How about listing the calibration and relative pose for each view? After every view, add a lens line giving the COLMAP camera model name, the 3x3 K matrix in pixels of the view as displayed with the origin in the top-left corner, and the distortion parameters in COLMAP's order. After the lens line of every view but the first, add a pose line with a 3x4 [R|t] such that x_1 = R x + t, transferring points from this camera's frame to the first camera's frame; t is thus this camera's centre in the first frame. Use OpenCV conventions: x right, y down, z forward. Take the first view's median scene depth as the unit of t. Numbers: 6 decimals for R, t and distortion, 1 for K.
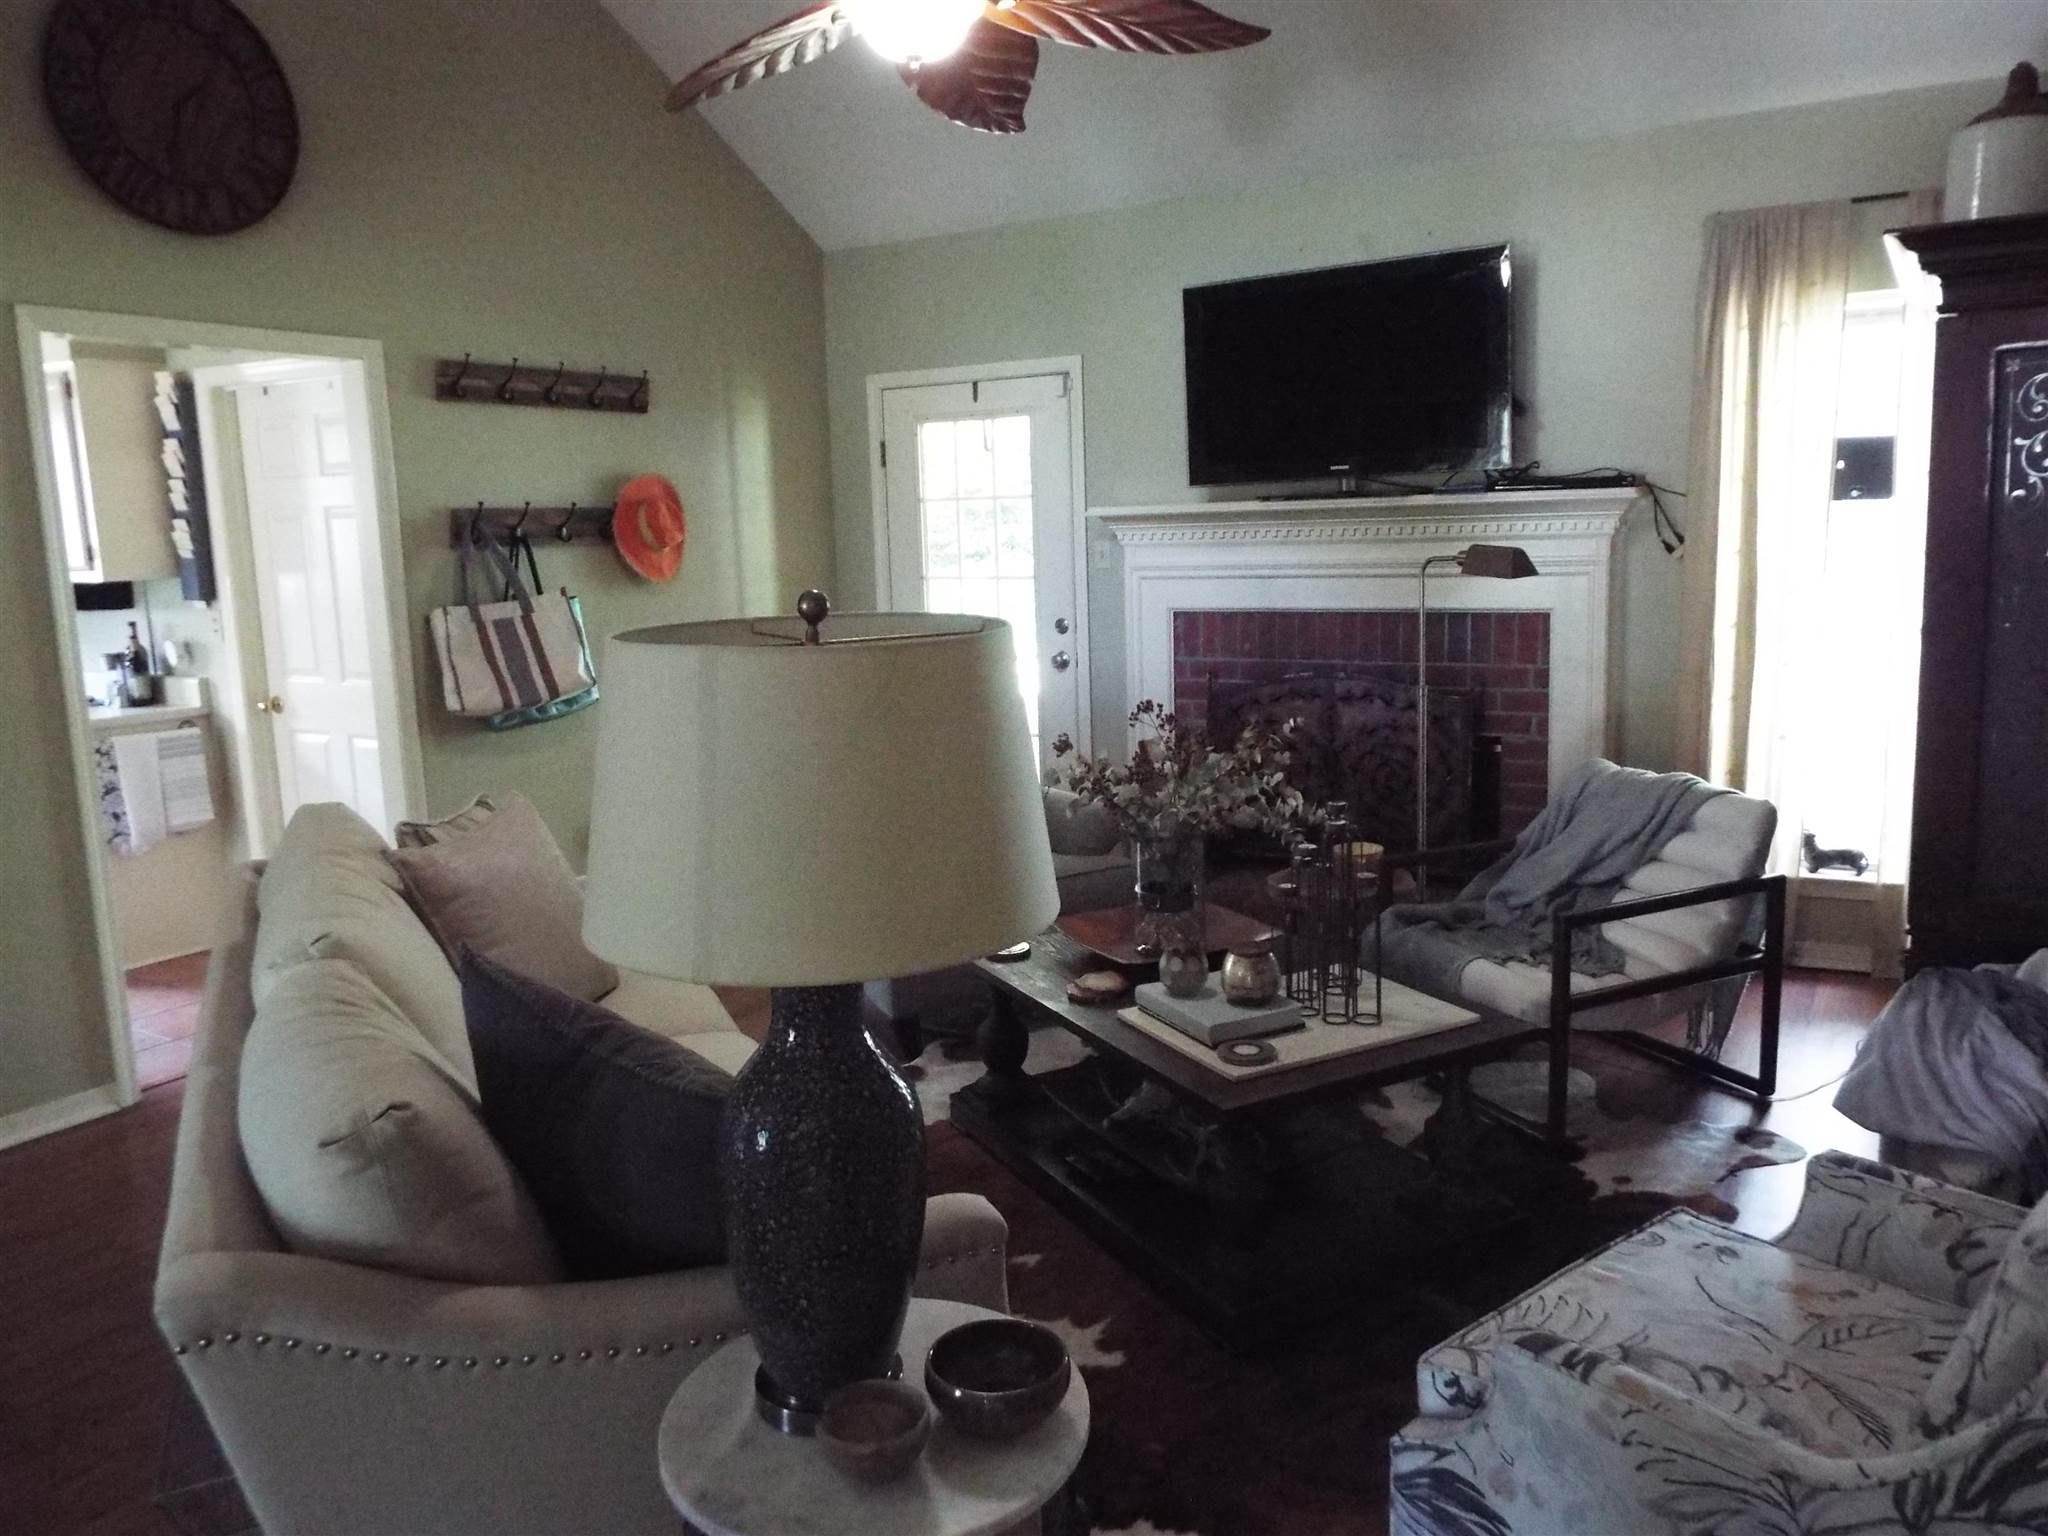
lens RADIAL K [[1506.9, 0, 1024.2], [0, 1506.9, 767.9], [0, 0, 1]] dist [0.013502, -0.005742]
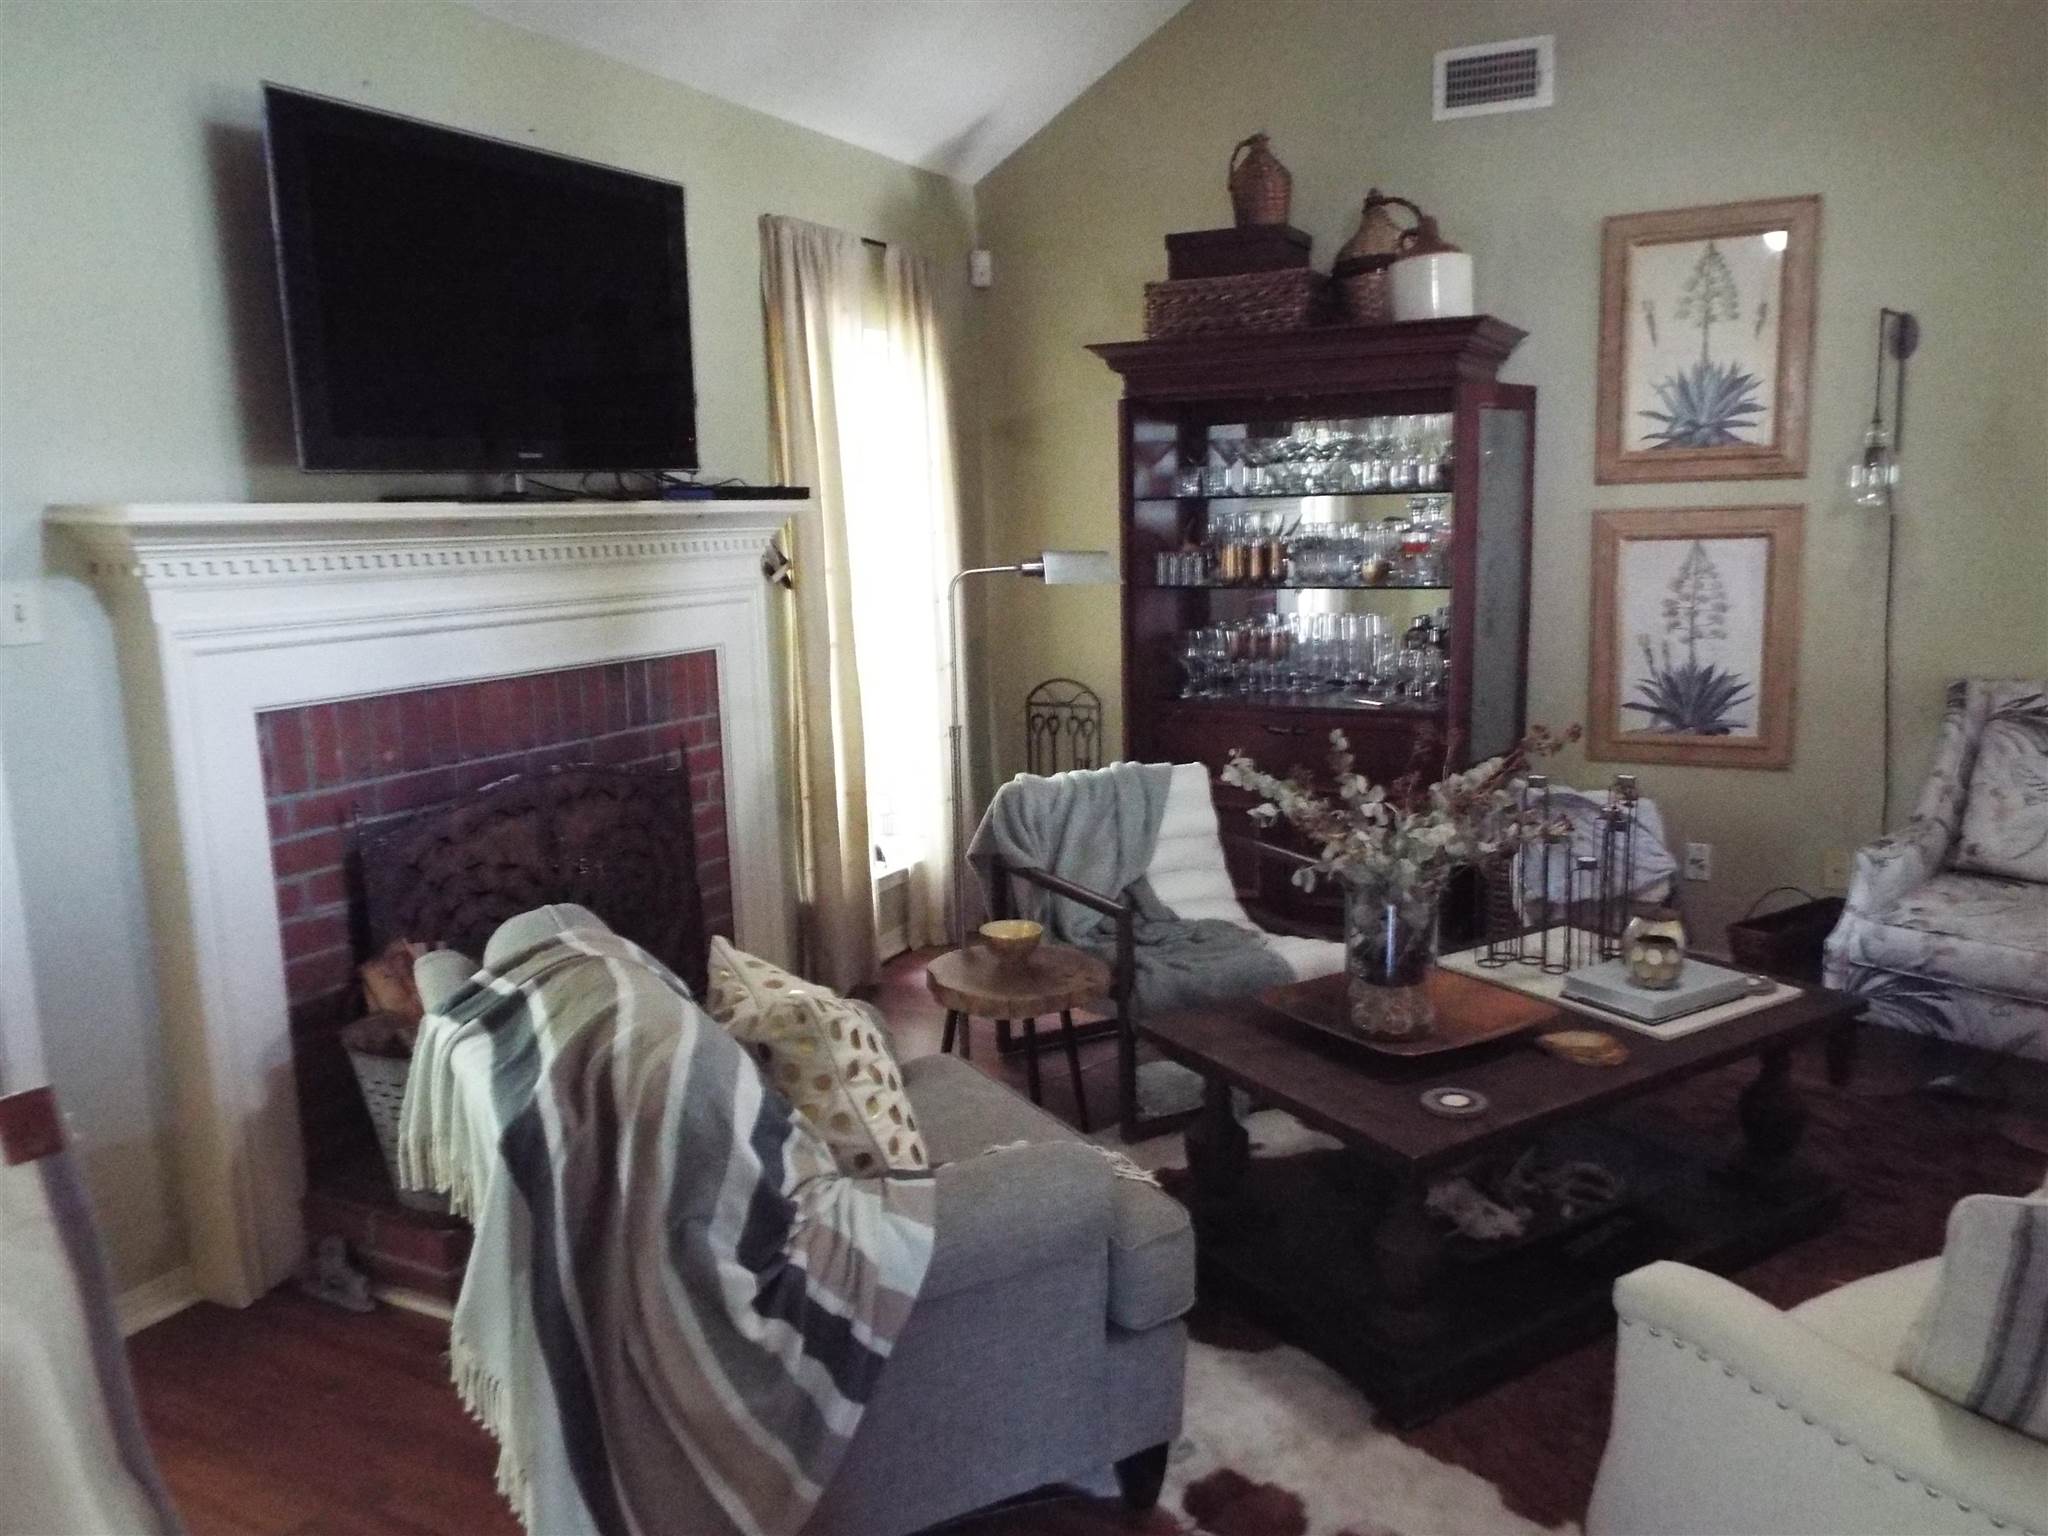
lens RADIAL K [[1506.9, 0, 1026.0], [0, 1506.9, 764.2], [0, 0, 1]] dist [0.013502, -0.005742]
pose [[-0.074056, -0.123690, 0.989554, -0.446134], [0.193411, 0.971656, 0.135927, -0.110407], [-0.978319, 0.201457, -0.048034, 0.805732]]
